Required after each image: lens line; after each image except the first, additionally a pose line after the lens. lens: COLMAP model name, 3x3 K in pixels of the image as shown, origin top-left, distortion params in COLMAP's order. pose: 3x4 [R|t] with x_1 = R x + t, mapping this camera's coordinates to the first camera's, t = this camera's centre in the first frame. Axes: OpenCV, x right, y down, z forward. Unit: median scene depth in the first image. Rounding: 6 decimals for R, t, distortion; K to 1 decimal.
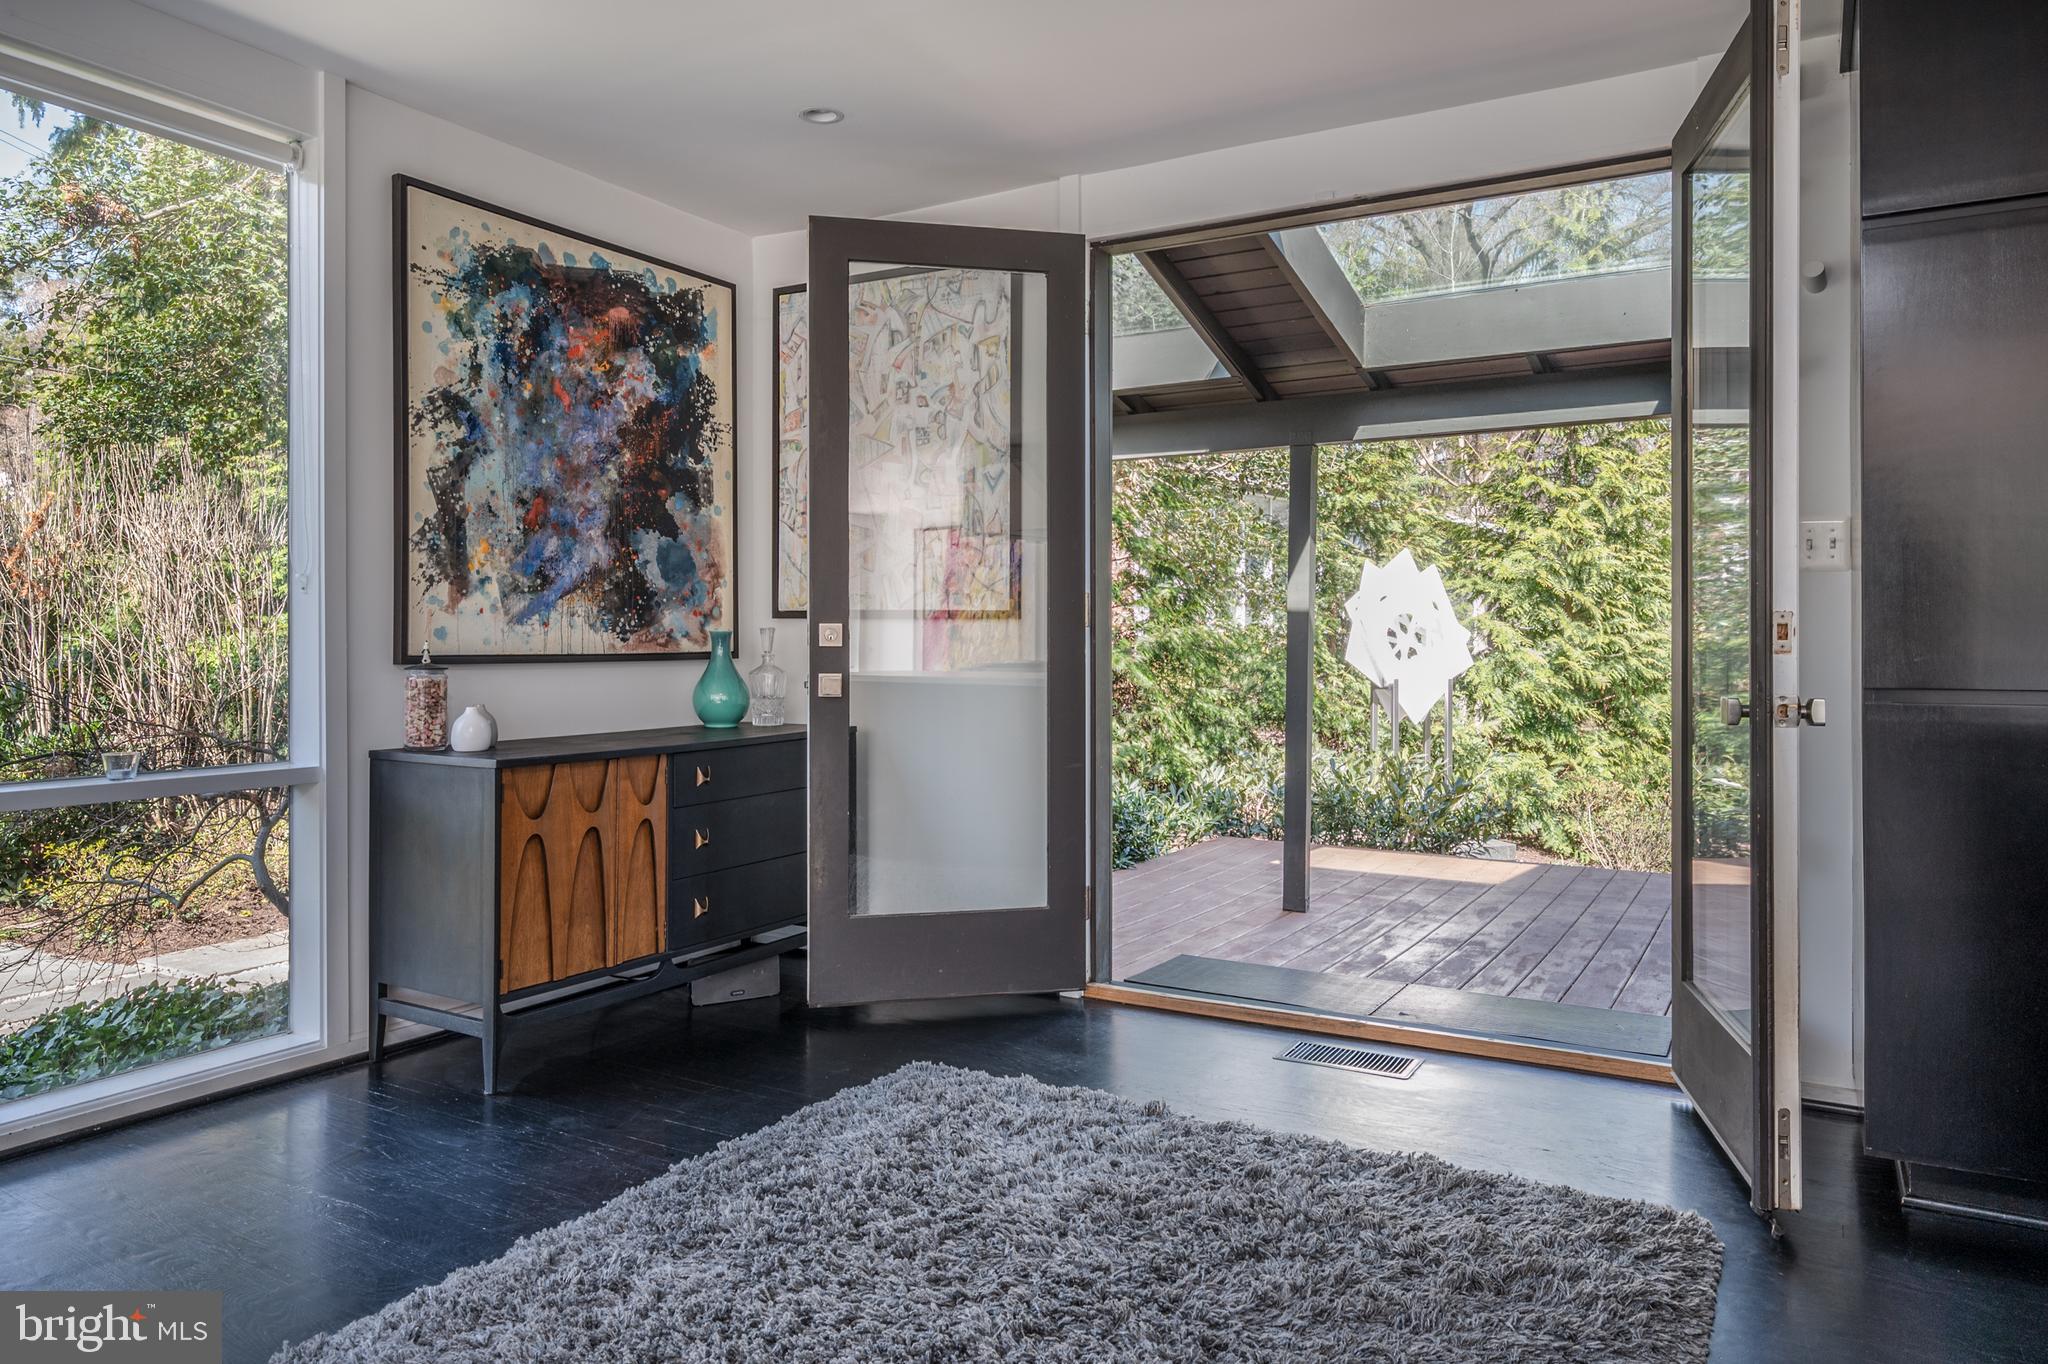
lens RADIAL K [[1327.0, 0, 989.6], [0, 1327.0, 647.8], [0, 0, 1]] dist [-0.009870, 0.001842]
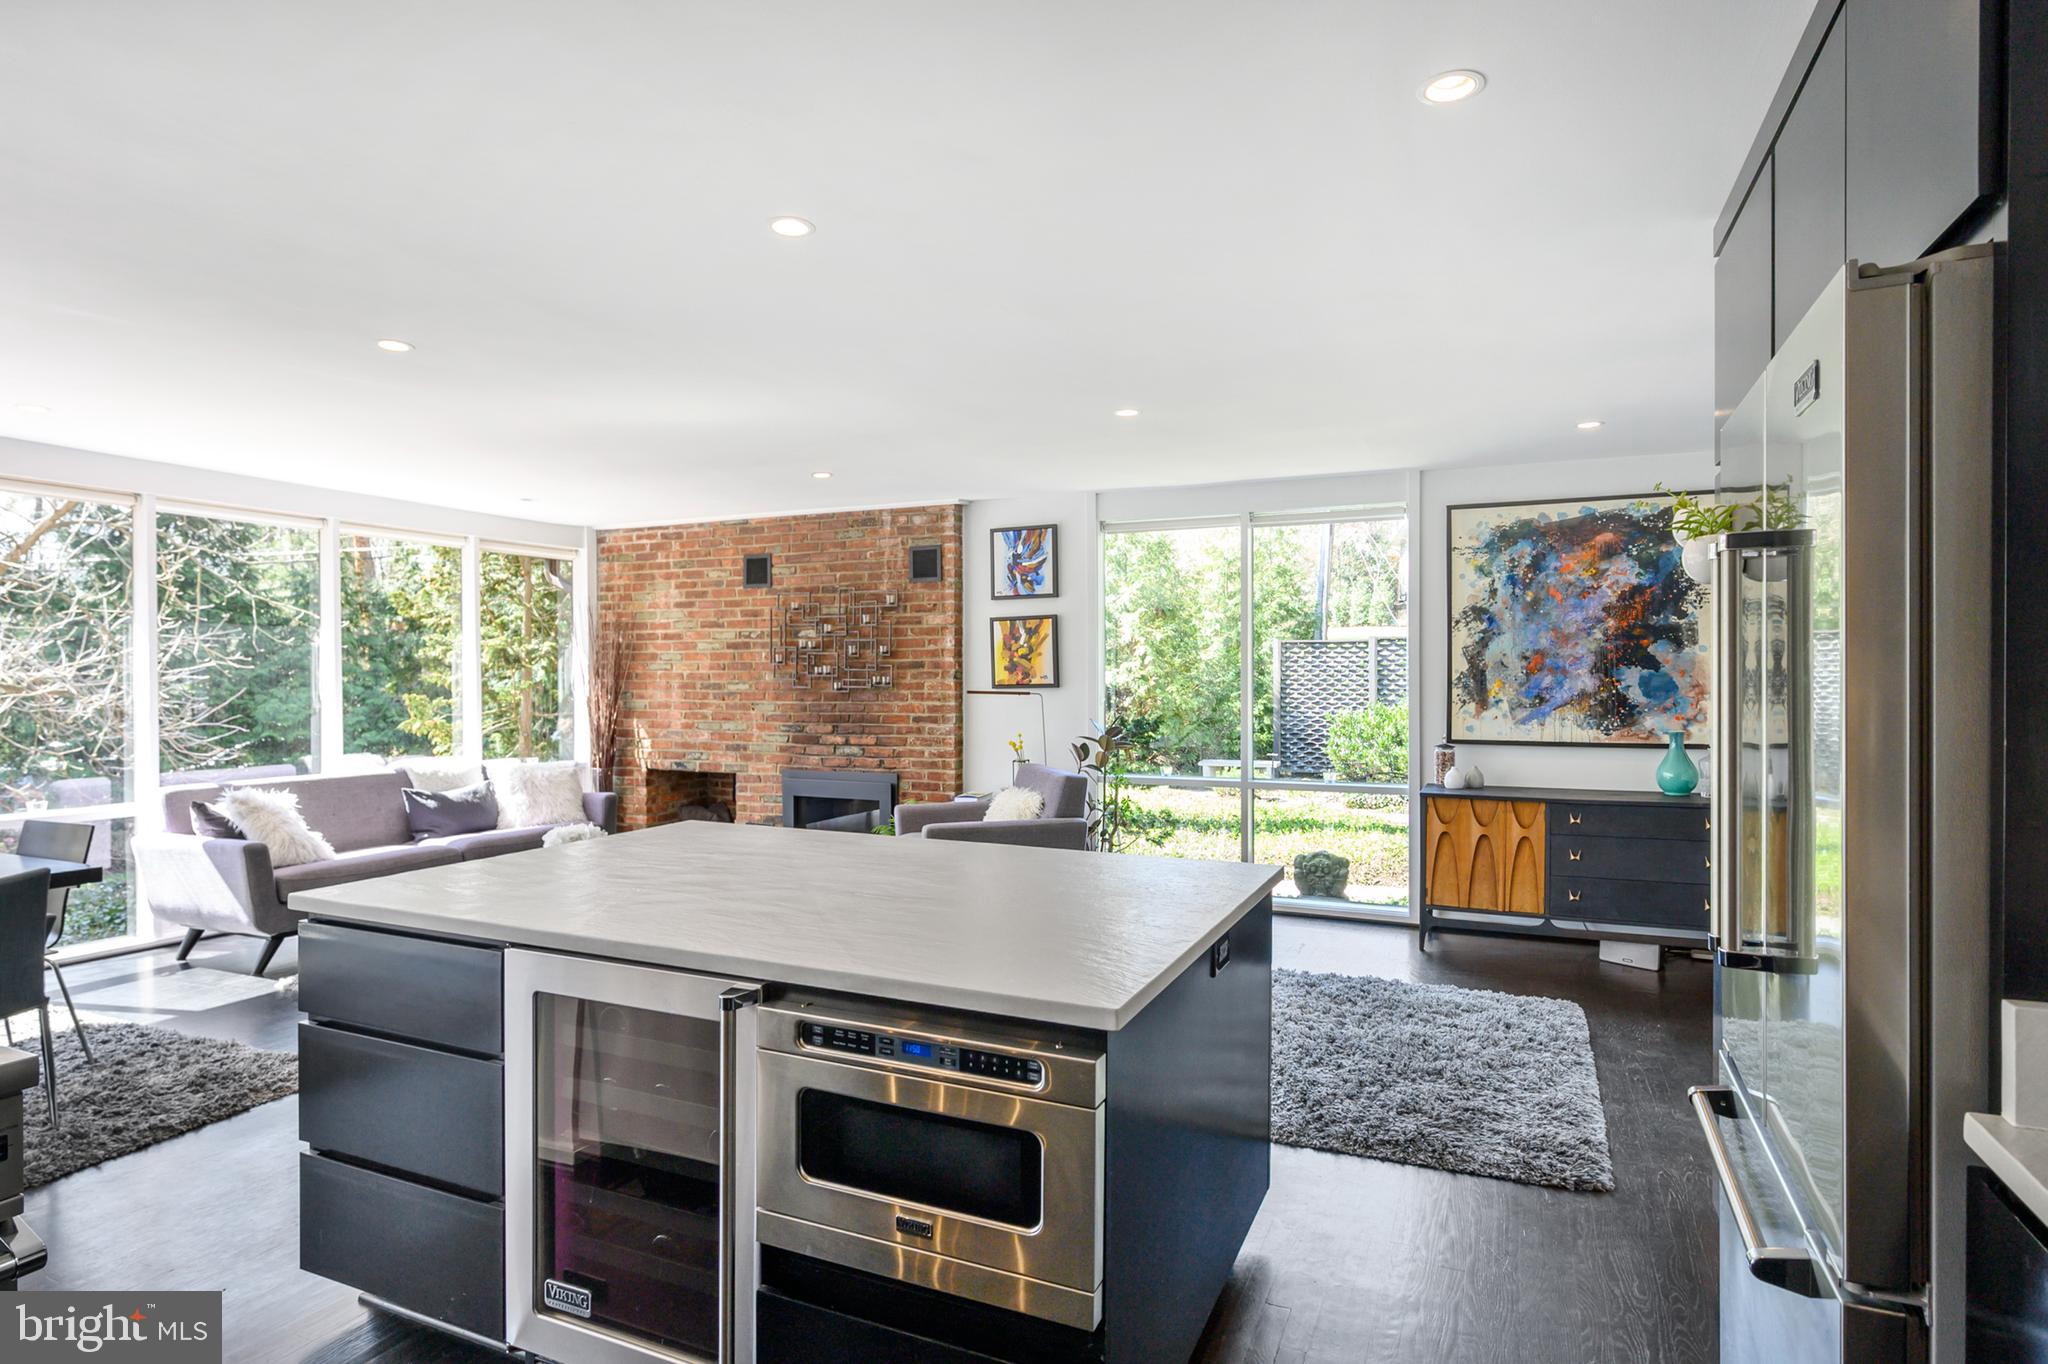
lens RADIAL K [[1090.1, 0, 1025.9], [0, 1090.1, 689.2], [0, 0, 1]] dist [-0.000827, -0.001429]
pose [[0.138007, 0.007161, -0.990405, 1.001154], [-0.007676, 0.999952, 0.006160, -0.067622], [0.990401, 0.006752, 0.138056, 0.102121]]
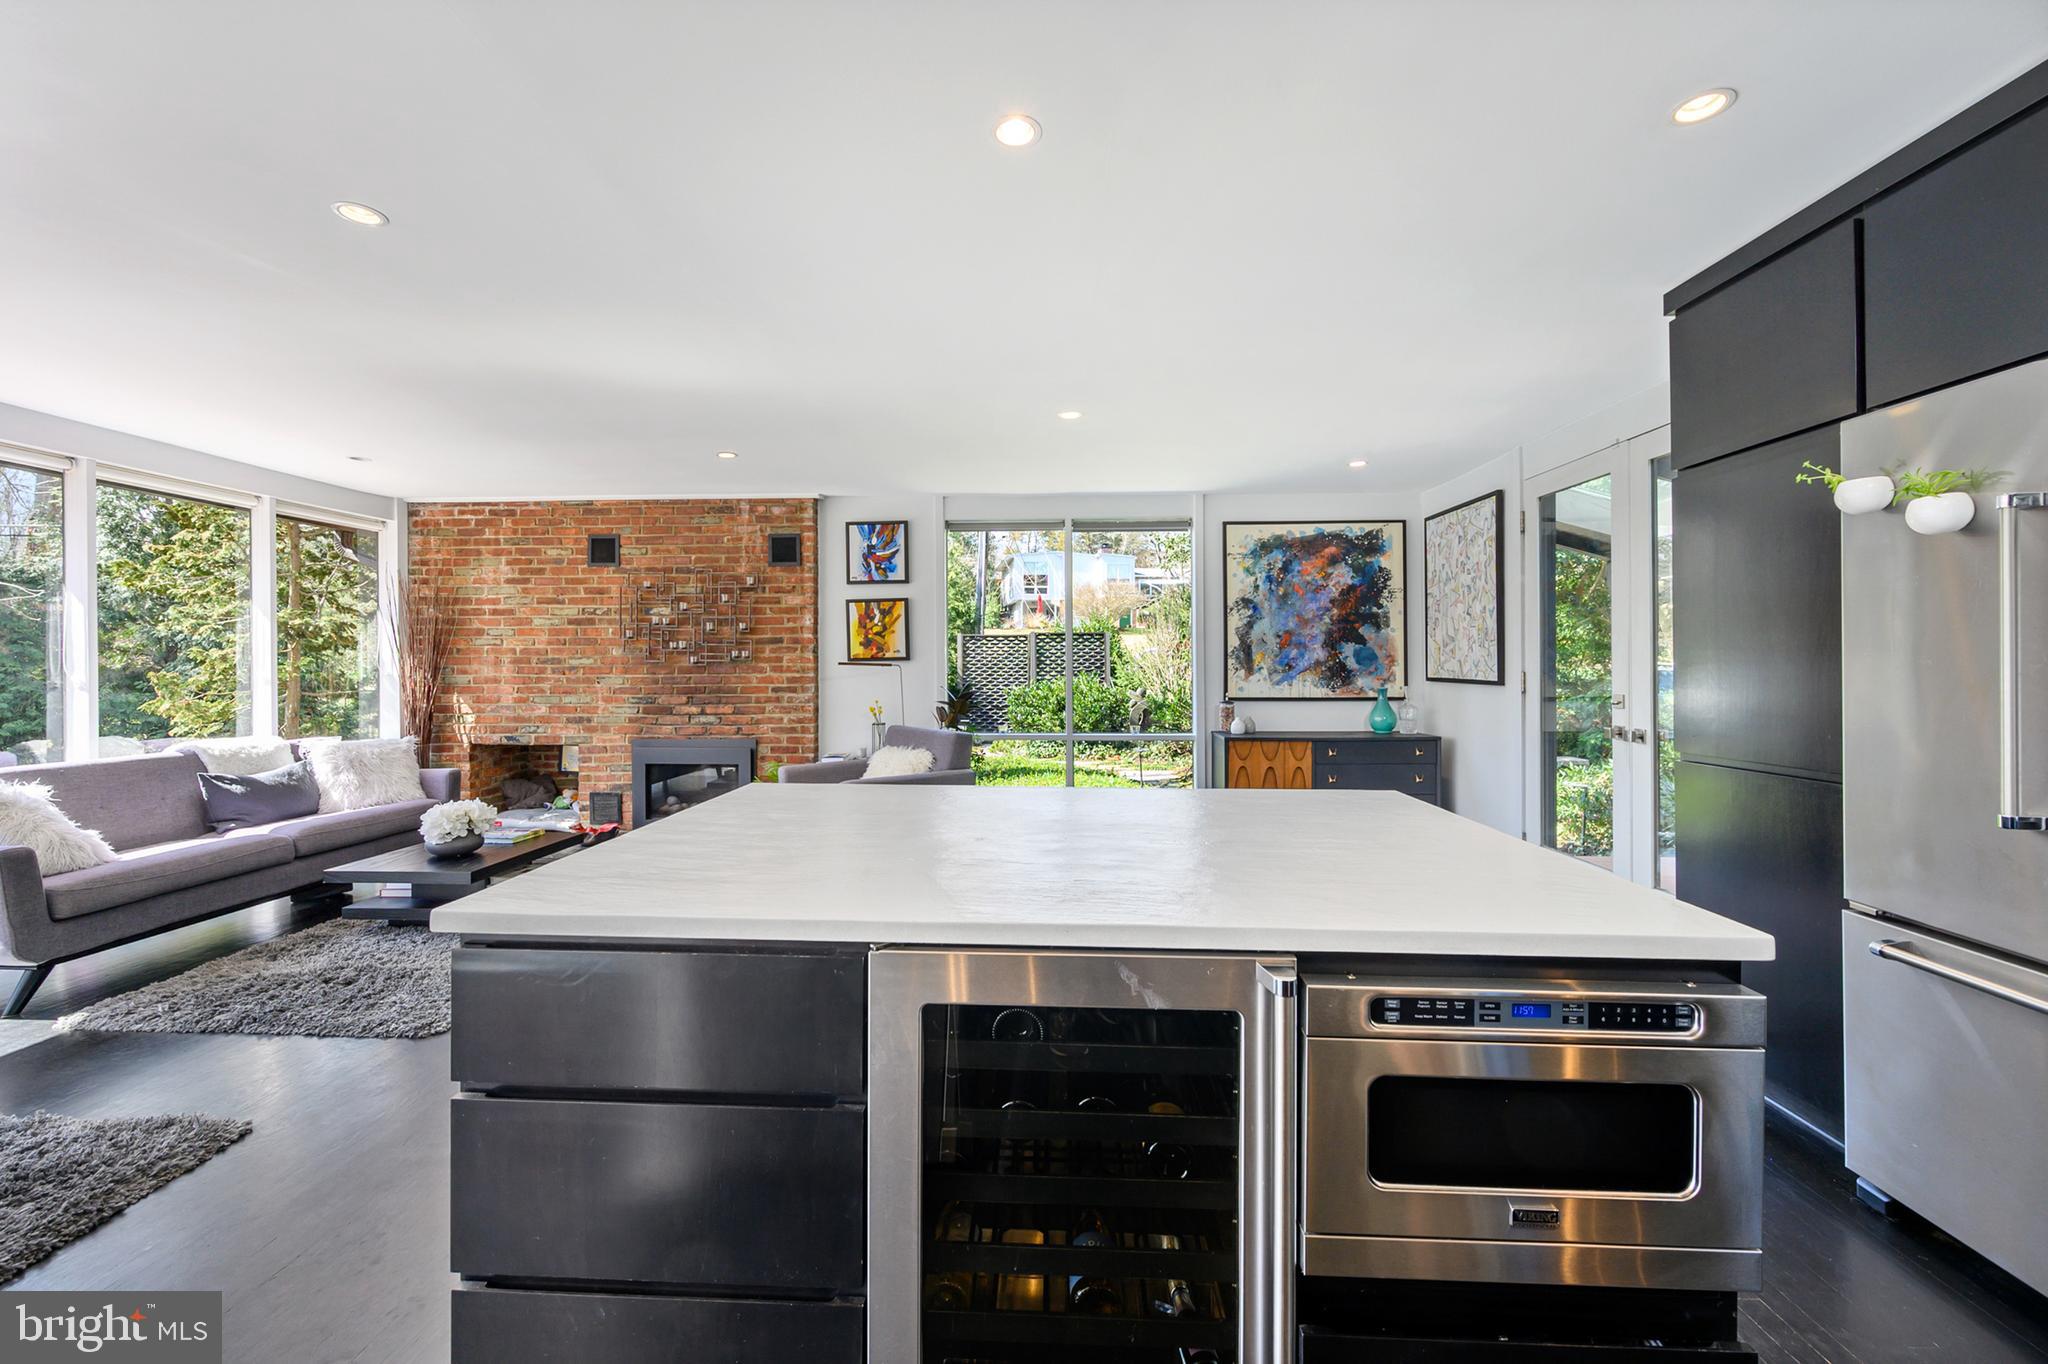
lens RADIAL K [[823.7, 0, 1022.3], [0, 823.7, 667.1], [0, 0, 1]] dist [-0.000027, 0.000534]
pose [[0.487441, -0.004582, -0.873144, 0.732359], [-0.003725, 0.999966, -0.007327, -0.037210], [0.873148, 0.006823, 0.487407, -0.169462]]
